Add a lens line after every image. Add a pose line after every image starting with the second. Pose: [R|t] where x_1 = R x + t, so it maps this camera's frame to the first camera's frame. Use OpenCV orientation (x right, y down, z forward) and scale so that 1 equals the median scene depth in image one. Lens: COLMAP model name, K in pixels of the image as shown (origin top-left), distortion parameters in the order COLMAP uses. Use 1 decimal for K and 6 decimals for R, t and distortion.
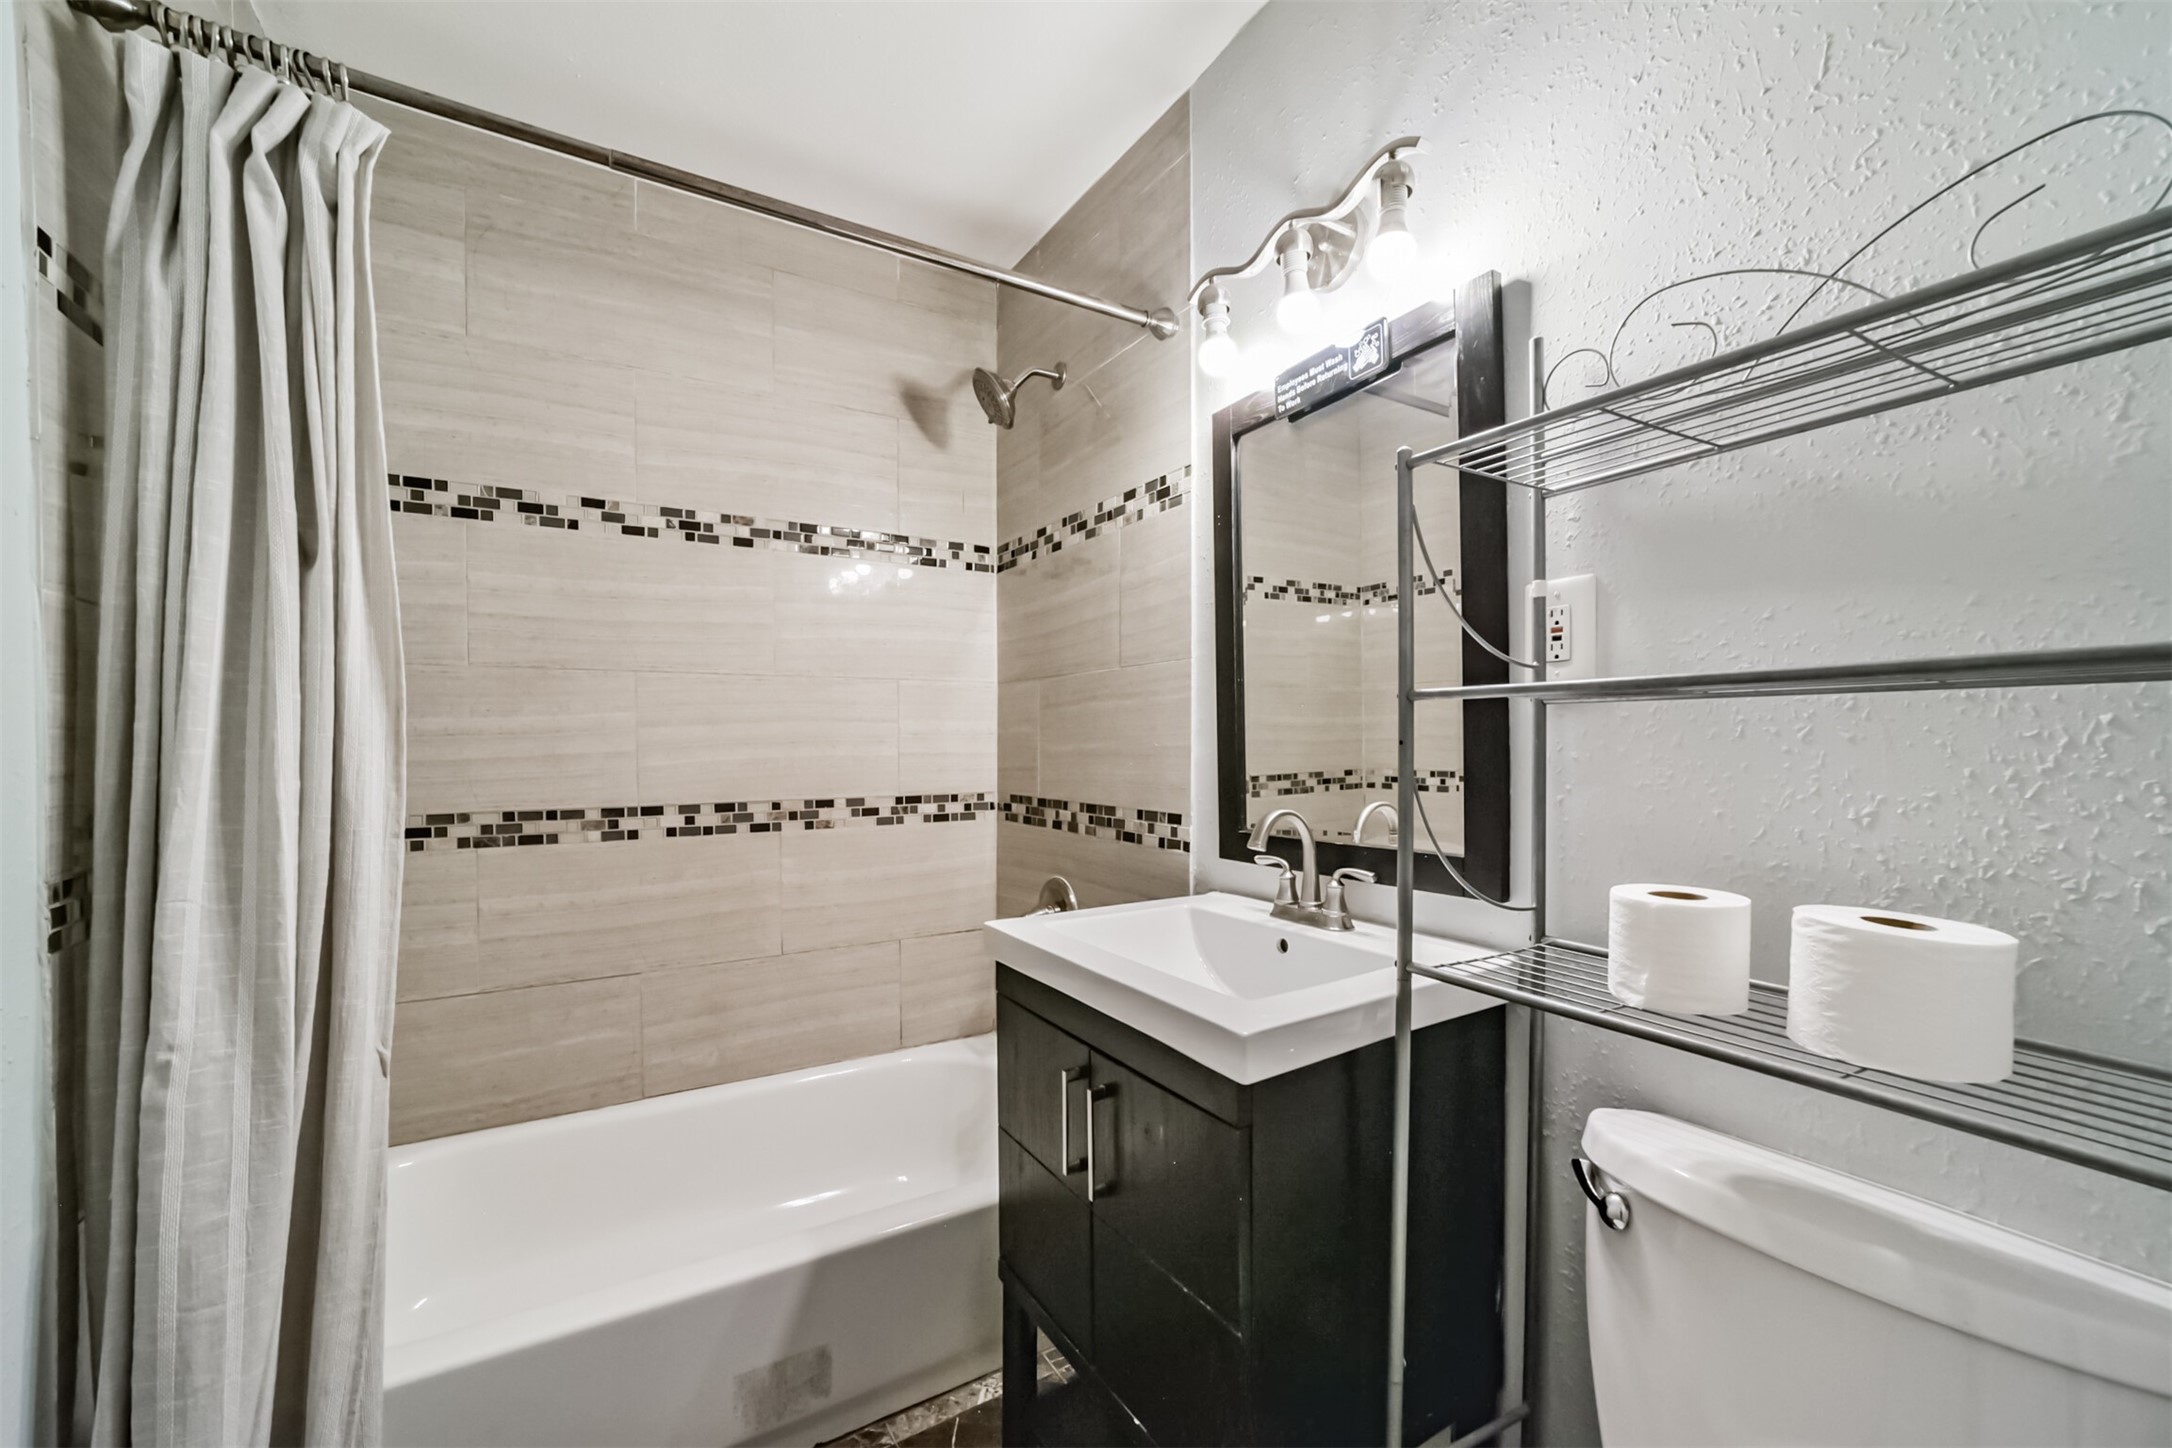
lens RADIAL K [[843.8, 0, 1085.4], [0, 843.8, 739.1], [0, 0, 1]] dist [-0.021622, 0.010069]
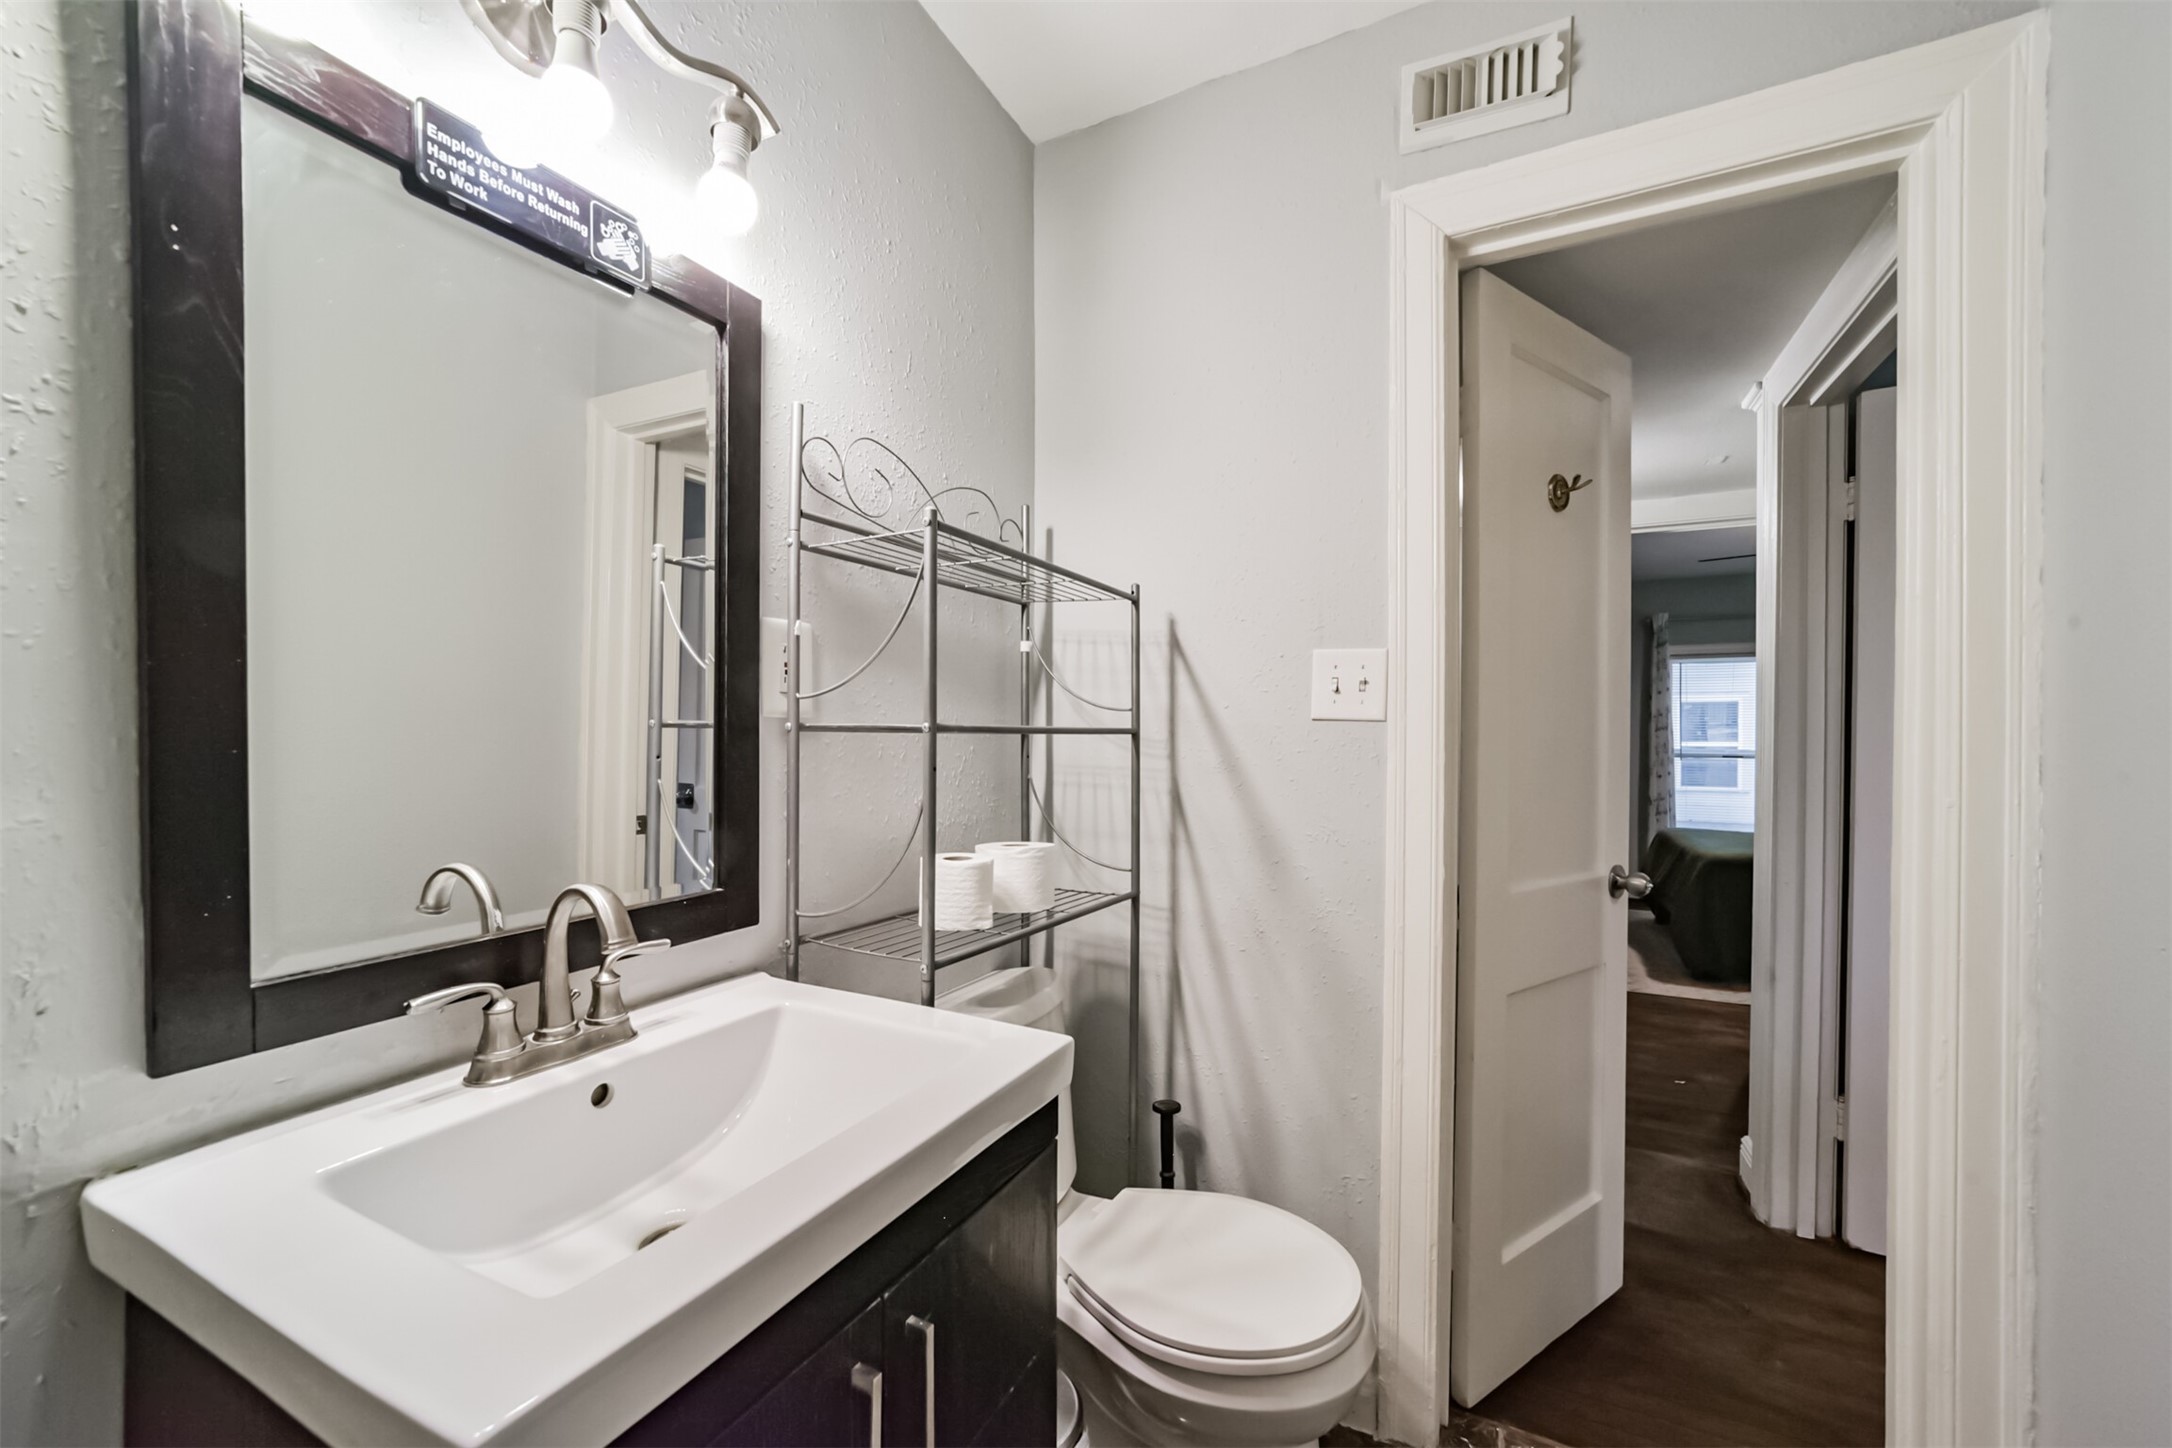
lens RADIAL K [[843.8, 0, 1085.4], [0, 843.8, 739.1], [0, 0, 1]] dist [-0.021622, 0.010069]
pose [[-0.517479, -0.000056, 0.855696, -0.495141], [-0.003137, 0.999993, -0.001832, -0.024835], [-0.855690, -0.003632, -0.517475, 1.006274]]
